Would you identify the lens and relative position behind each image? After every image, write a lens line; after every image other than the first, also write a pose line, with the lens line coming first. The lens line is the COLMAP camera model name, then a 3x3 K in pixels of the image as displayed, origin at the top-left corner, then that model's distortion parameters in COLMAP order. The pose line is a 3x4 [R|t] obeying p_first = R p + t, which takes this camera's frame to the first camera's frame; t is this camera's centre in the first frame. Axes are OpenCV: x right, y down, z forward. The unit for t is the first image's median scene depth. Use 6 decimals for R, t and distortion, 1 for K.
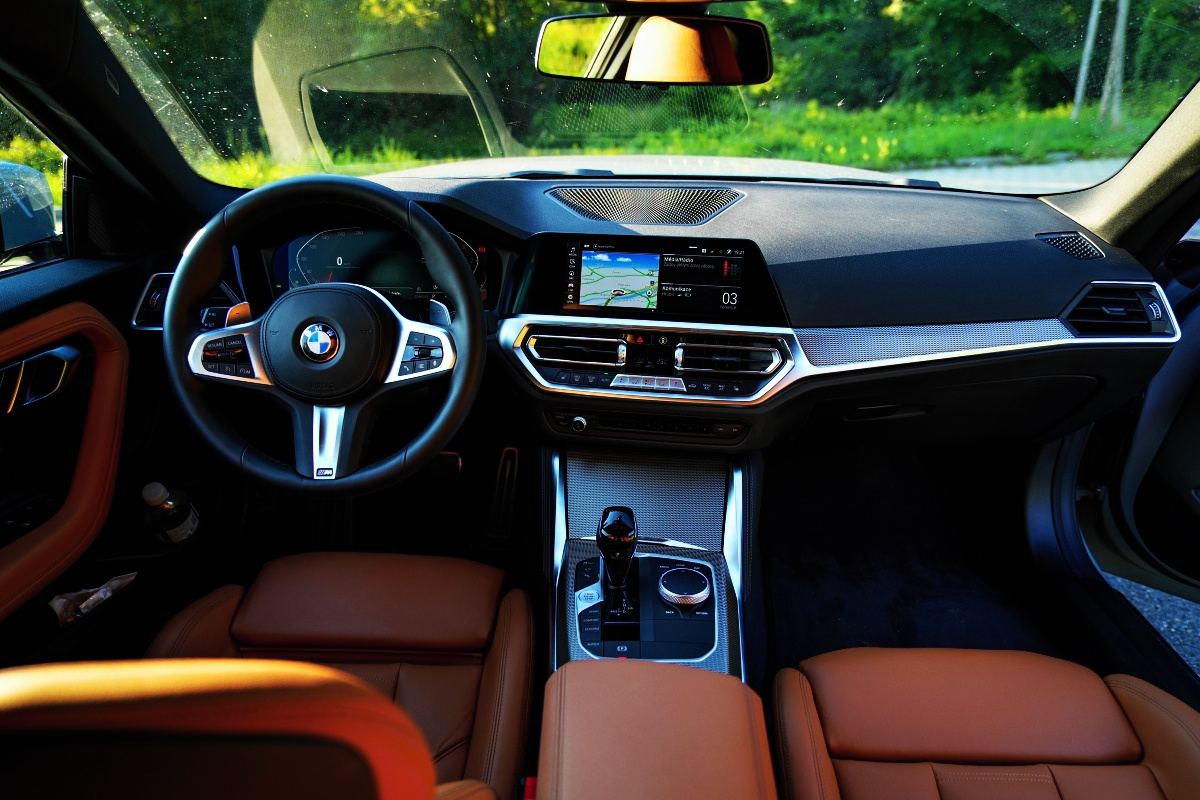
lens RADIAL K [[817.6, 0, 600.0], [0, 817.6, 400.0], [0, 0, 1]] dist [-0.002447, -0.000849]
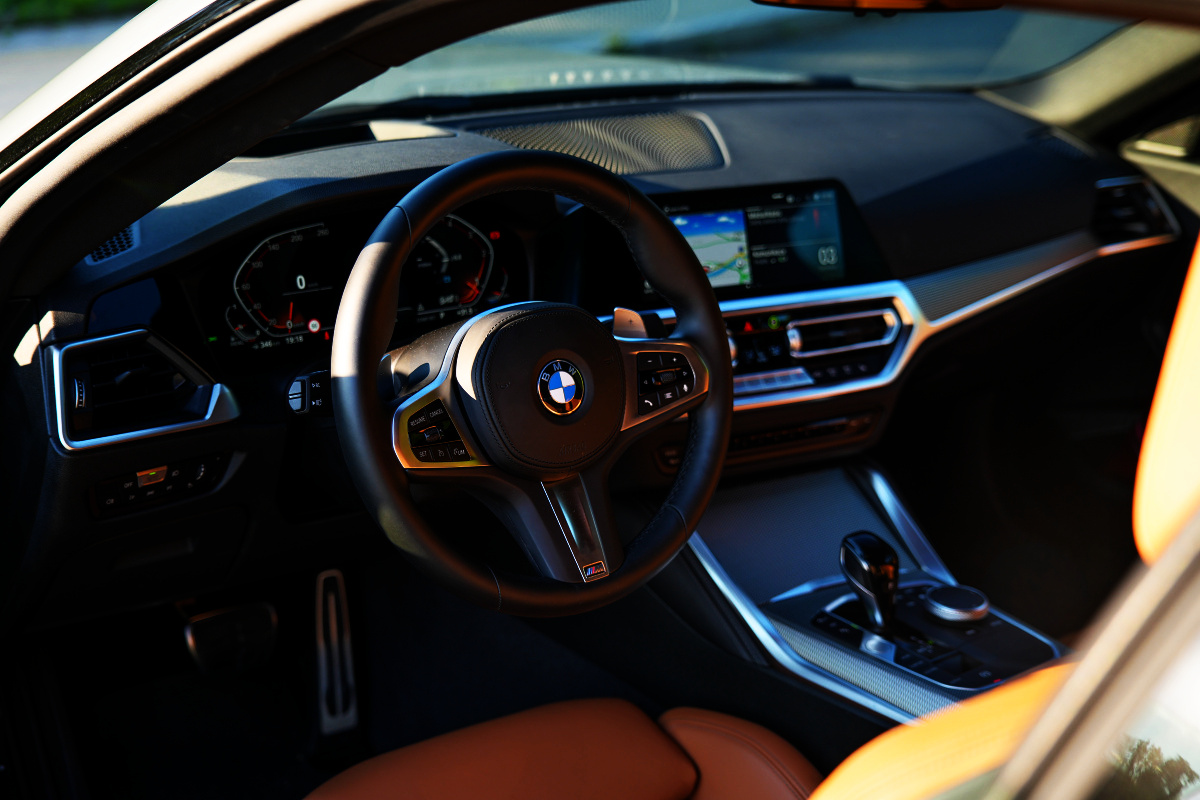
lens RADIAL K [[1707.8, 0, 600.0], [0, 1707.8, 400.0], [0, 0, 1]] dist [0.008571, 0.024713]
pose [[0.785347, -0.179044, 0.592599, -0.975085], [0.207180, 0.978079, 0.020944, -0.069172], [-0.583359, 0.106327, 0.805225, -0.153425]]
